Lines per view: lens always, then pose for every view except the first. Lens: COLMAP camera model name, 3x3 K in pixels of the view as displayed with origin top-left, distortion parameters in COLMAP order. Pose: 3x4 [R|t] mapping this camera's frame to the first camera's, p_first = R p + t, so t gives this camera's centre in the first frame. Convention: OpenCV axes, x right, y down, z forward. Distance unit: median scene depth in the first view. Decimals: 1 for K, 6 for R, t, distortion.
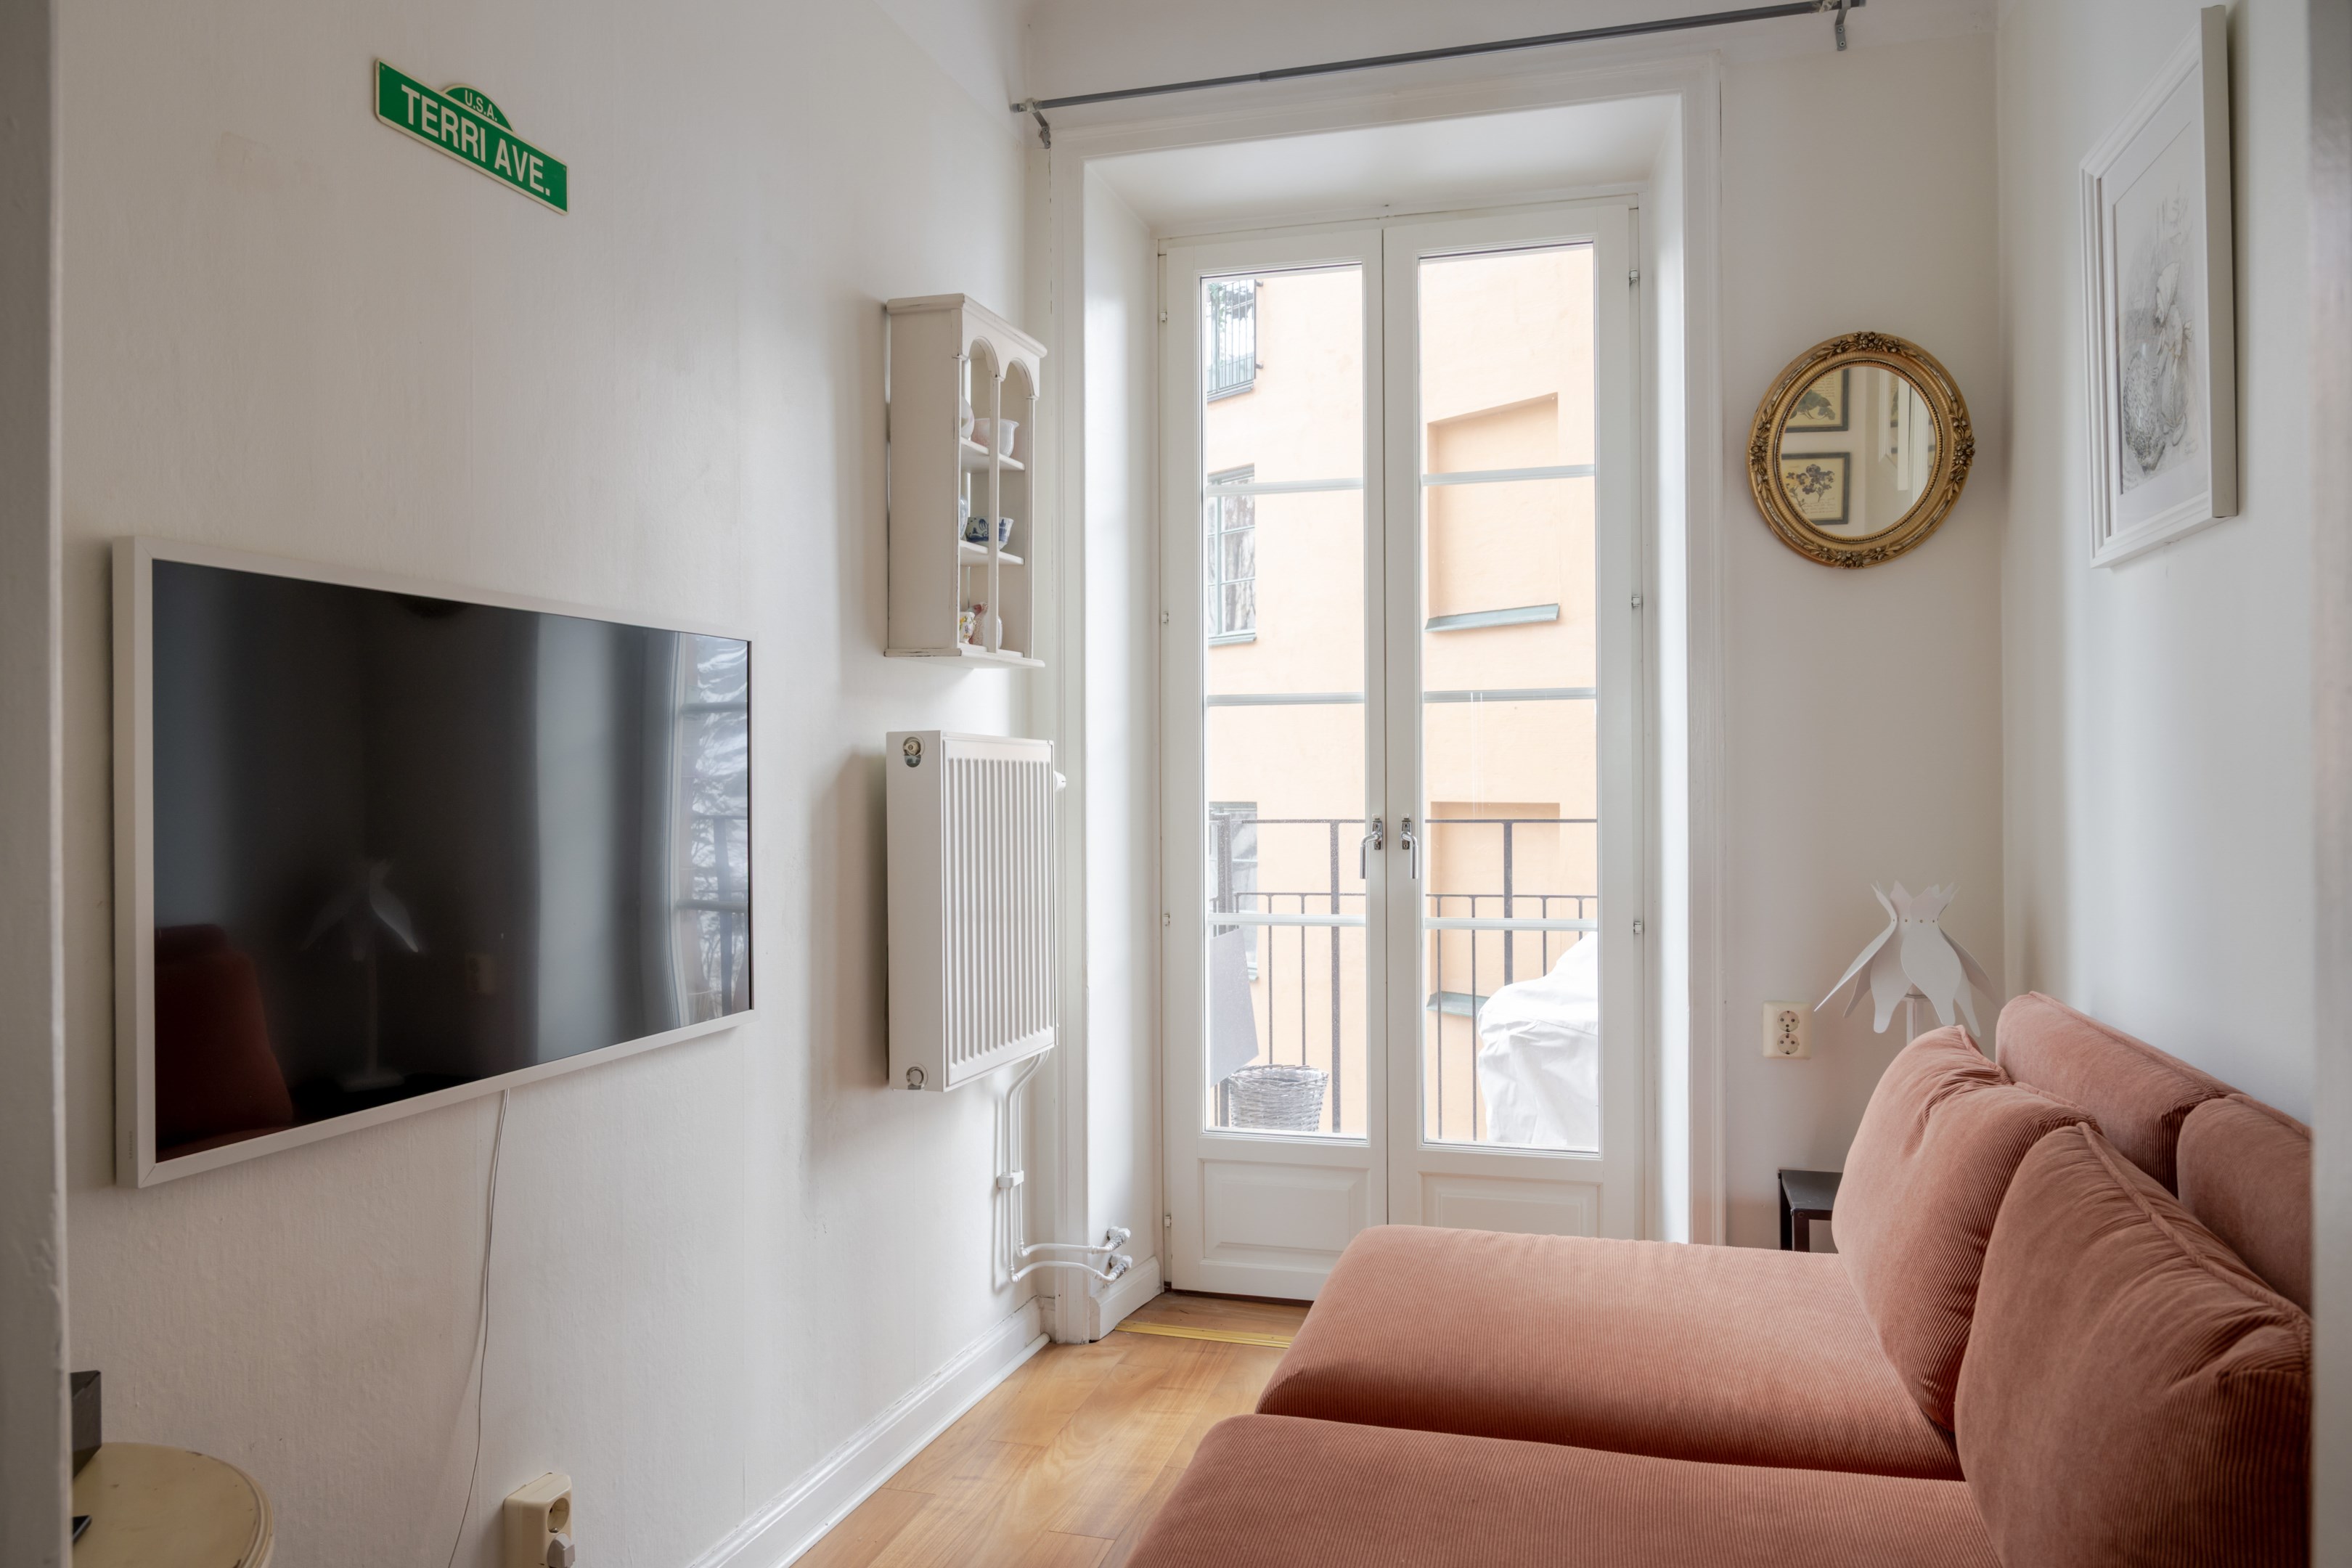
lens RADIAL K [[1609.3, 0, 1173.6], [0, 1609.3, 788.7], [0, 0, 1]] dist [-0.001275, -0.000688]
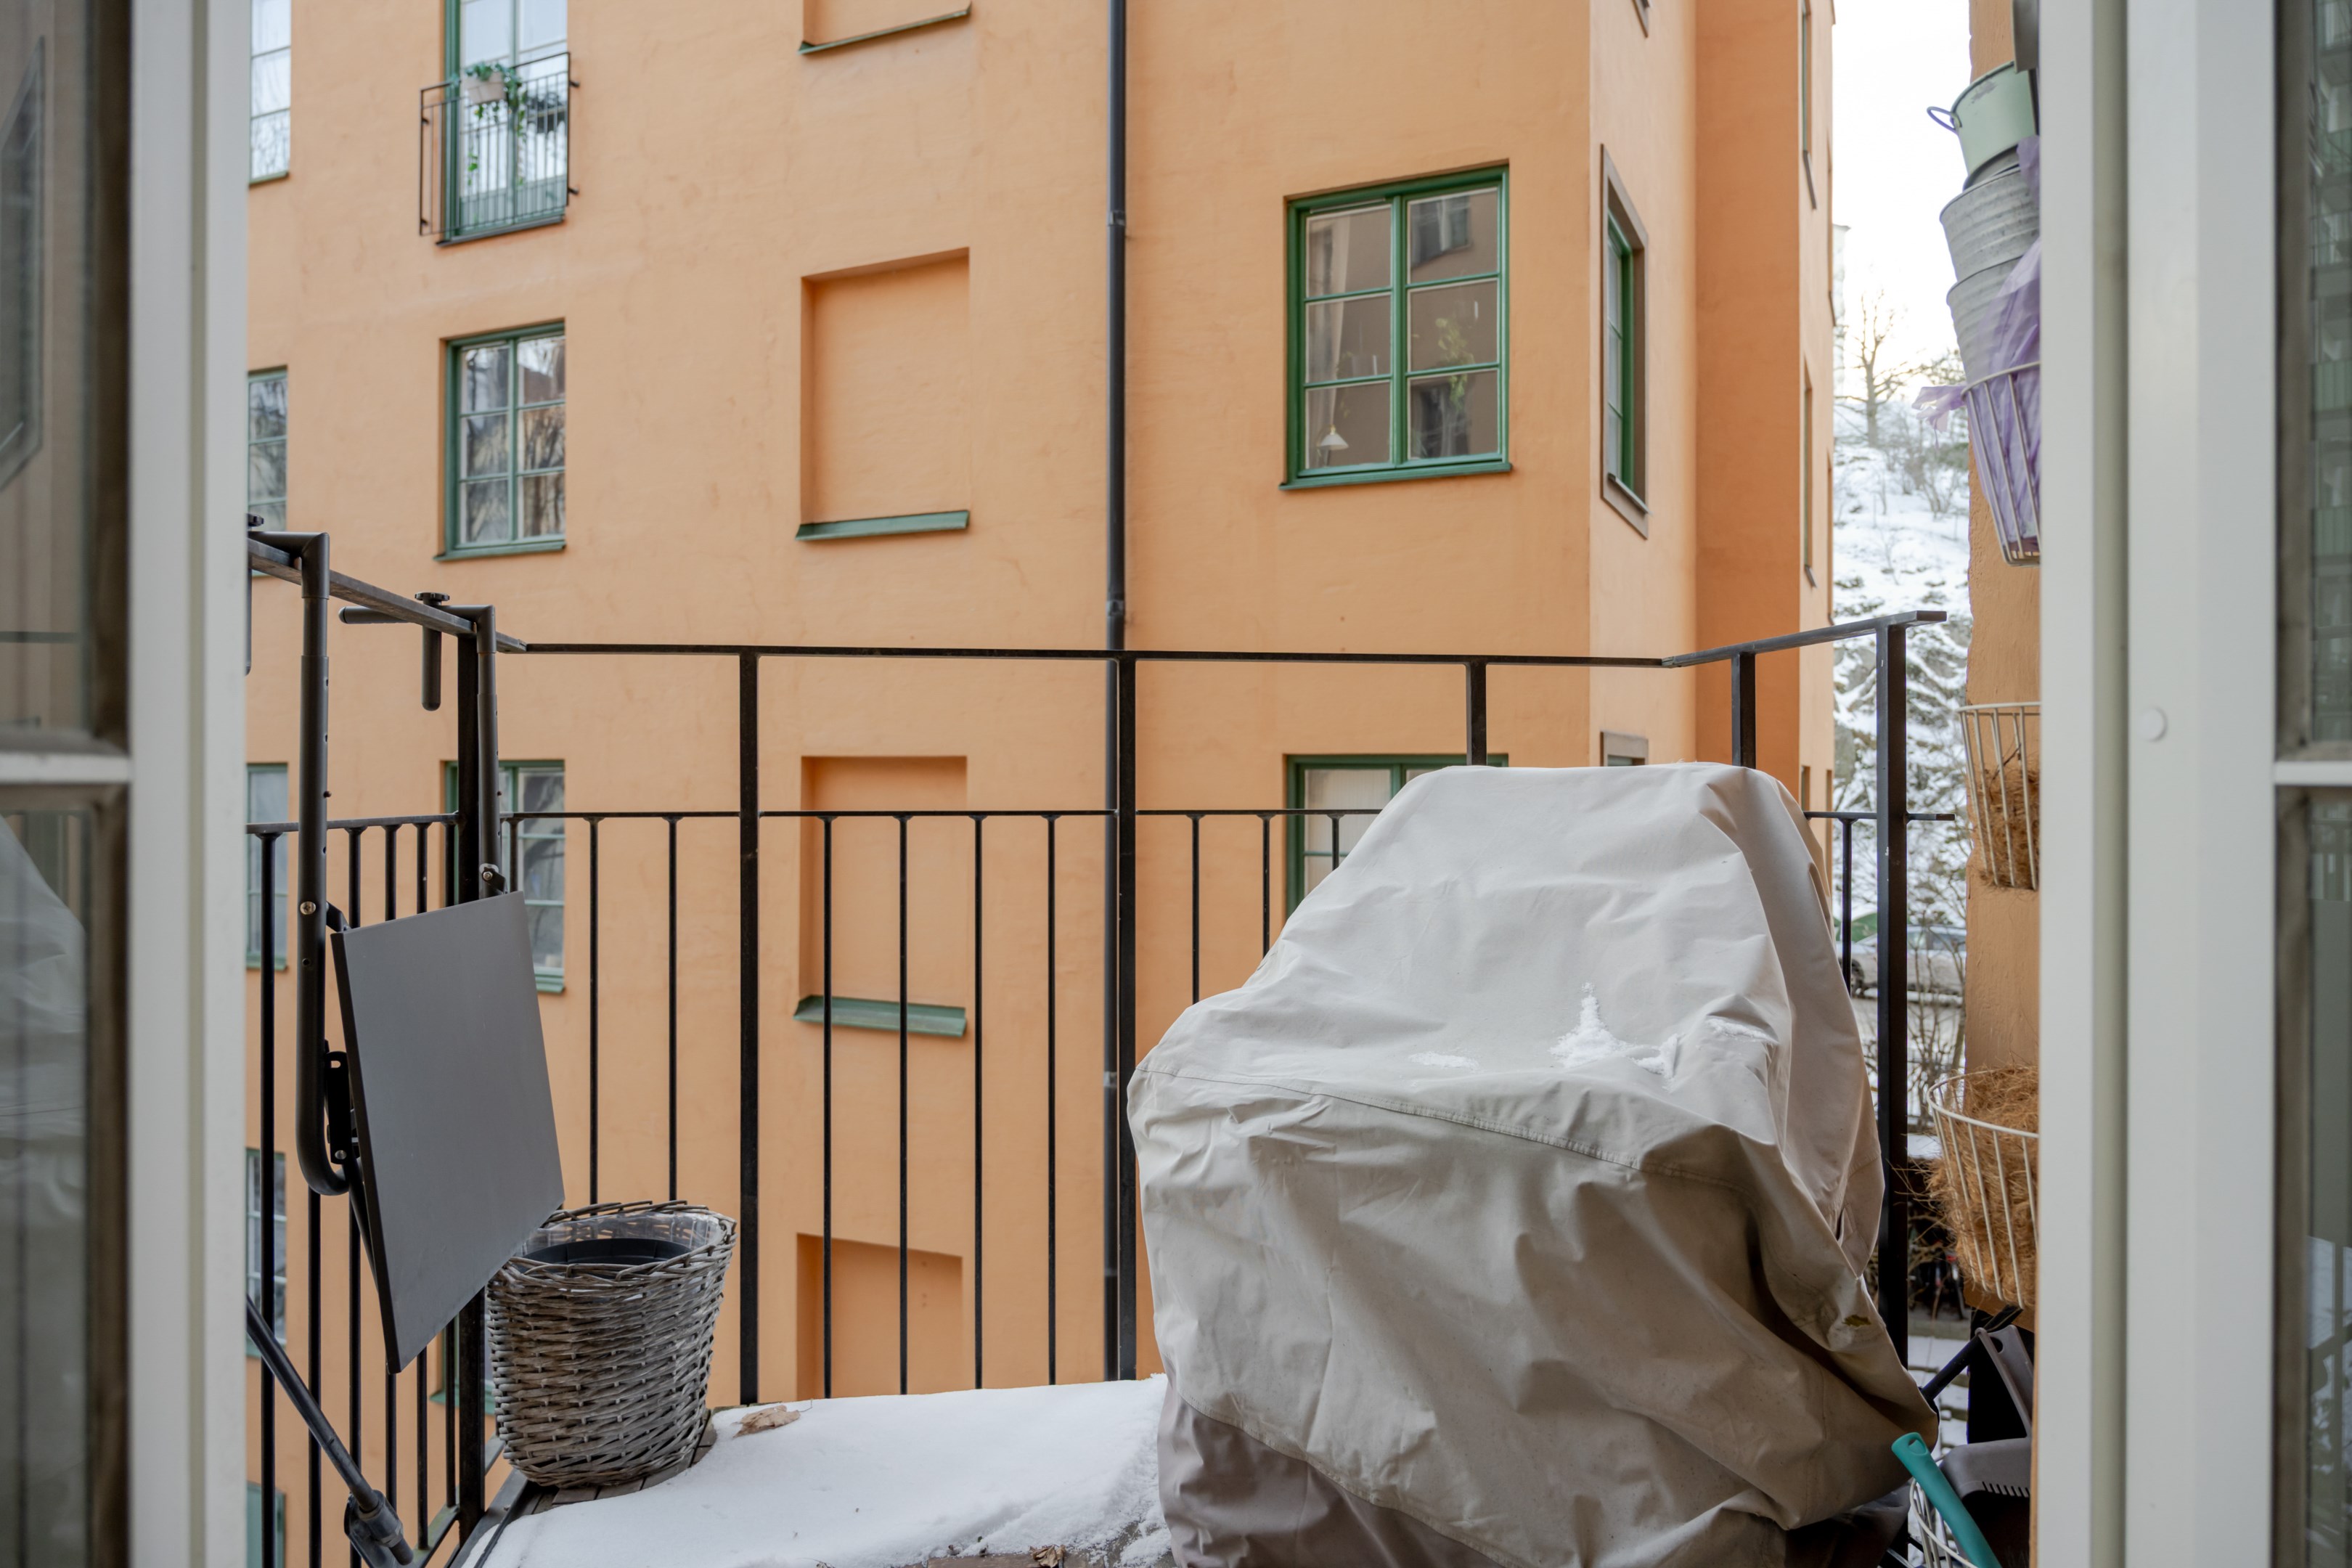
lens RADIAL K [[1609.3, 0, 1173.6], [0, 1609.3, 788.7], [0, 0, 1]] dist [-0.001275, -0.000688]
pose [[0.915221, 0.010378, 0.402819, 0.040689], [-0.011197, 0.999937, -0.000320, 0.084702], [-0.402798, -0.004217, 0.915279, 0.800850]]
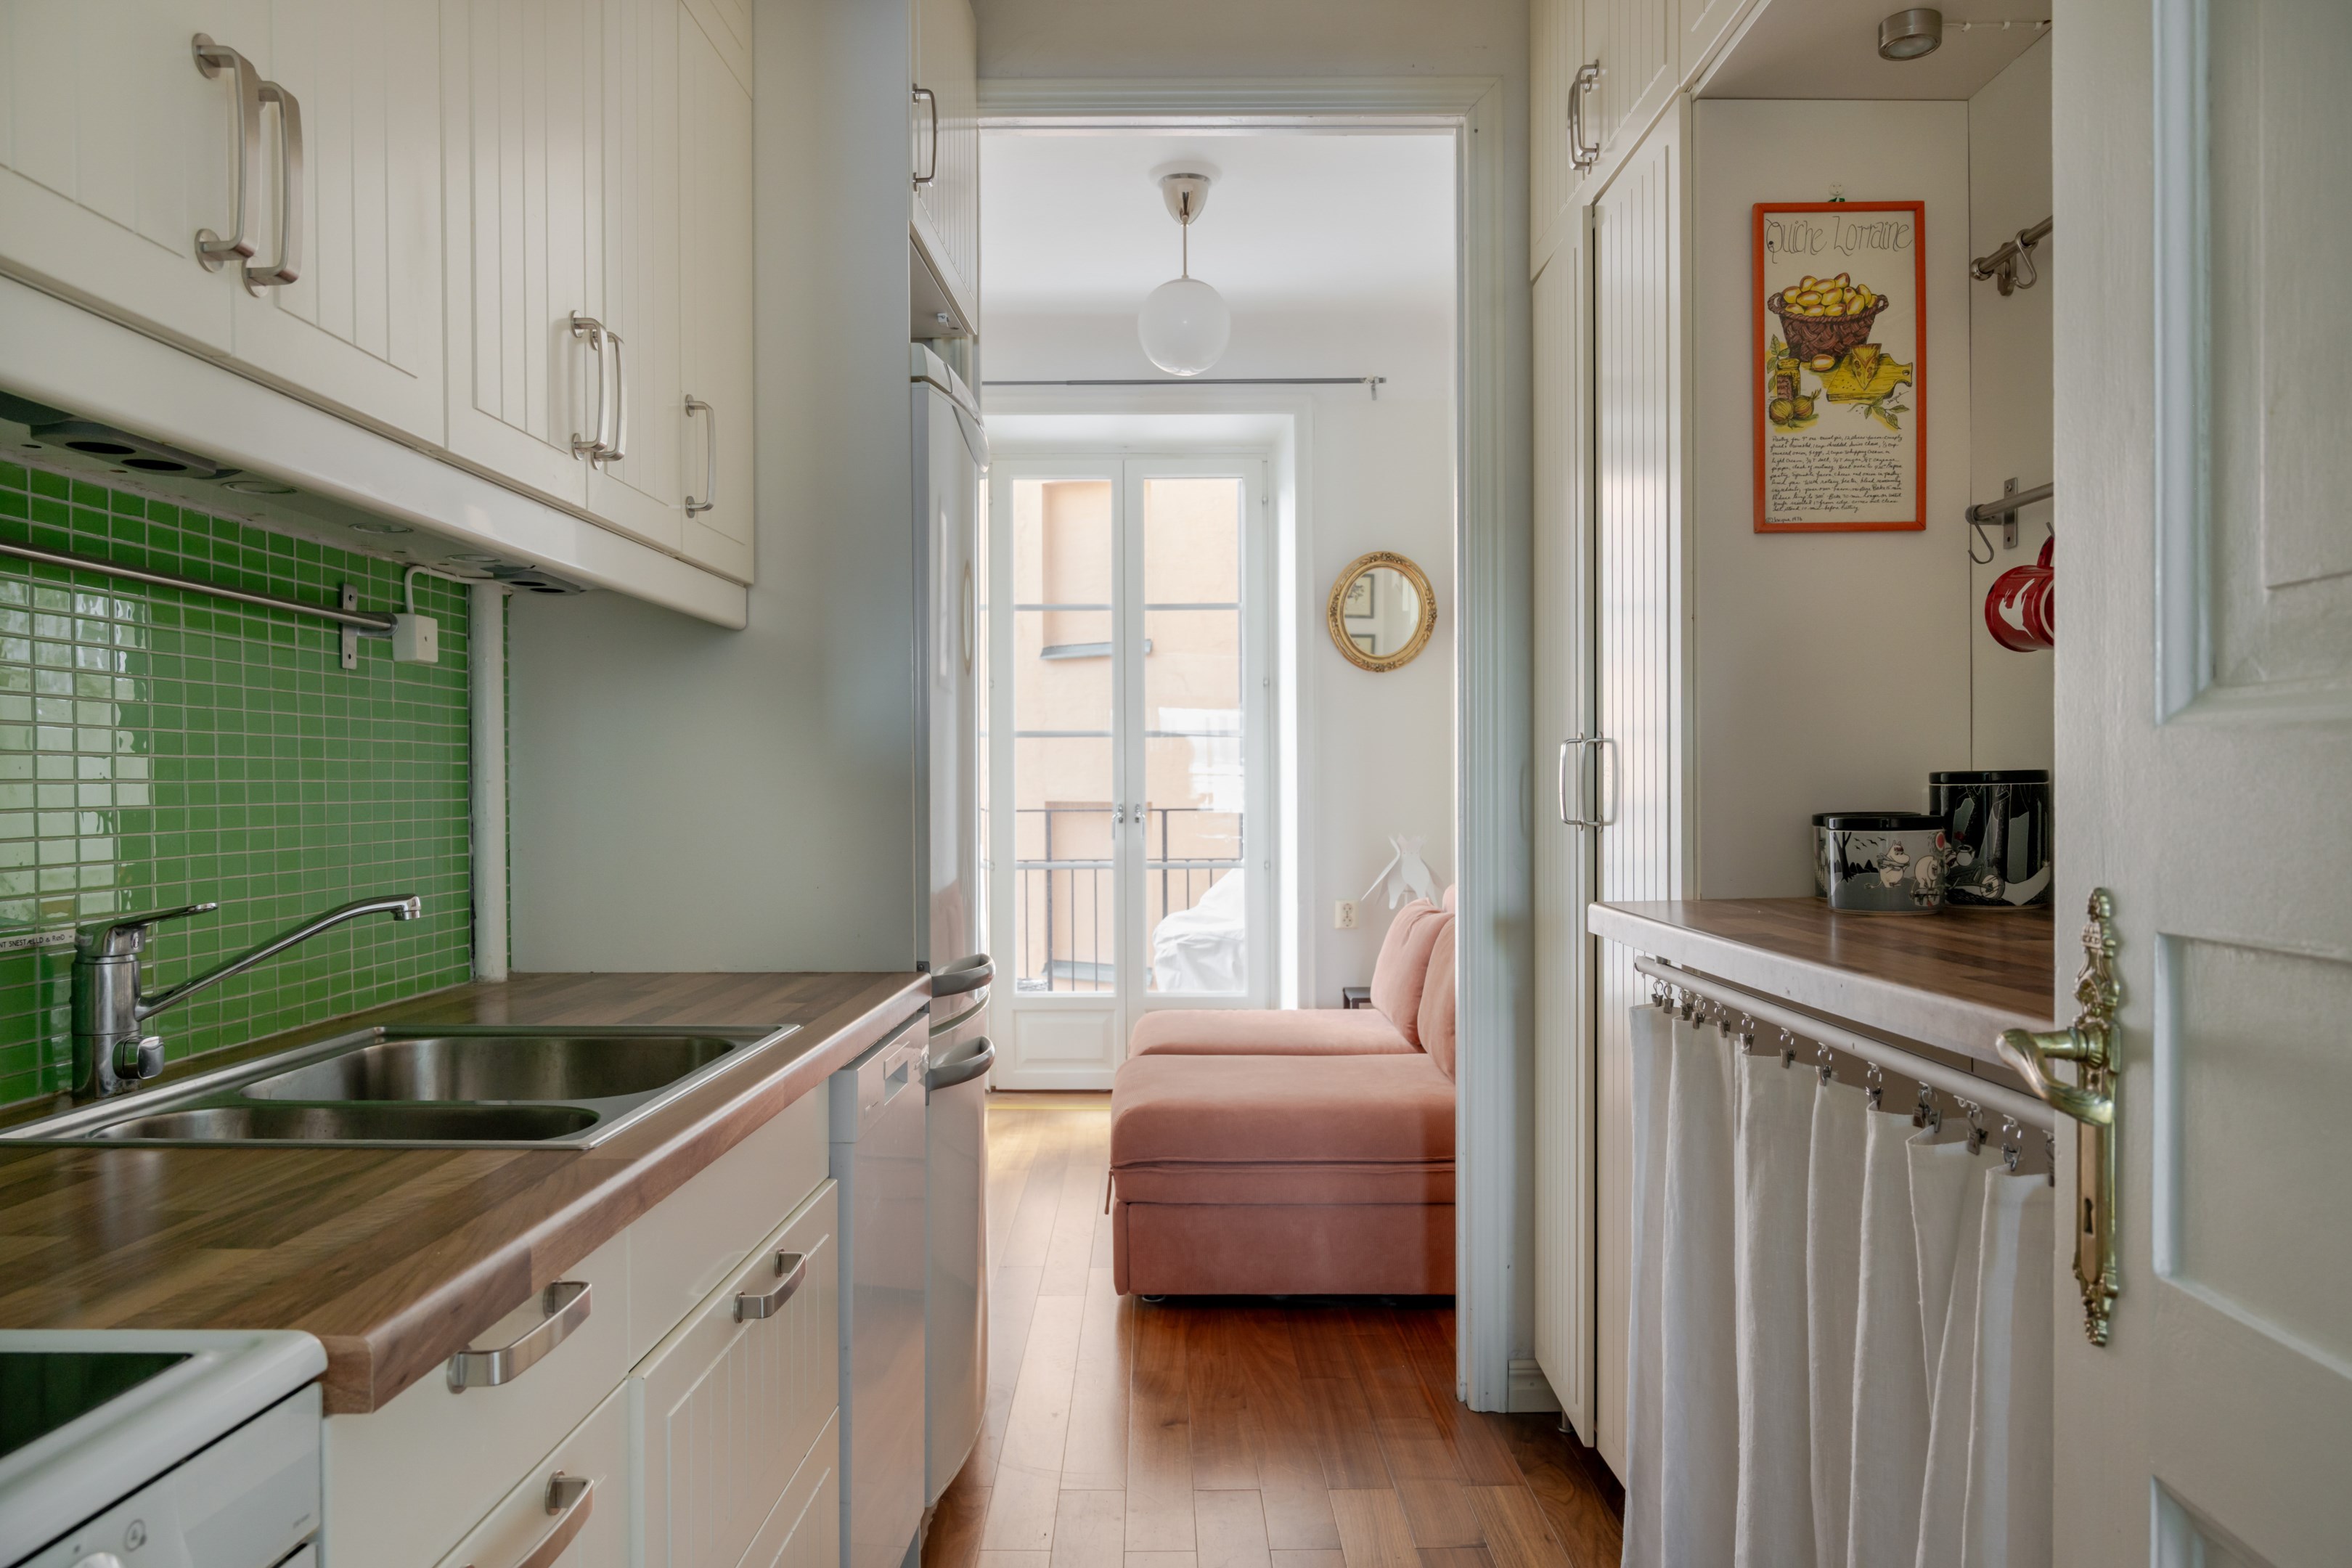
lens RADIAL K [[1599.1, 0, 1161.9], [0, 1599.1, 797.1], [0, 0, 1]] dist [0.000384, -0.002643]
pose [[0.963567, 0.000762, 0.267465, -0.283134], [-0.001568, 0.999995, 0.002797, 0.005360], [-0.267462, -0.003115, 0.963564, -0.644618]]
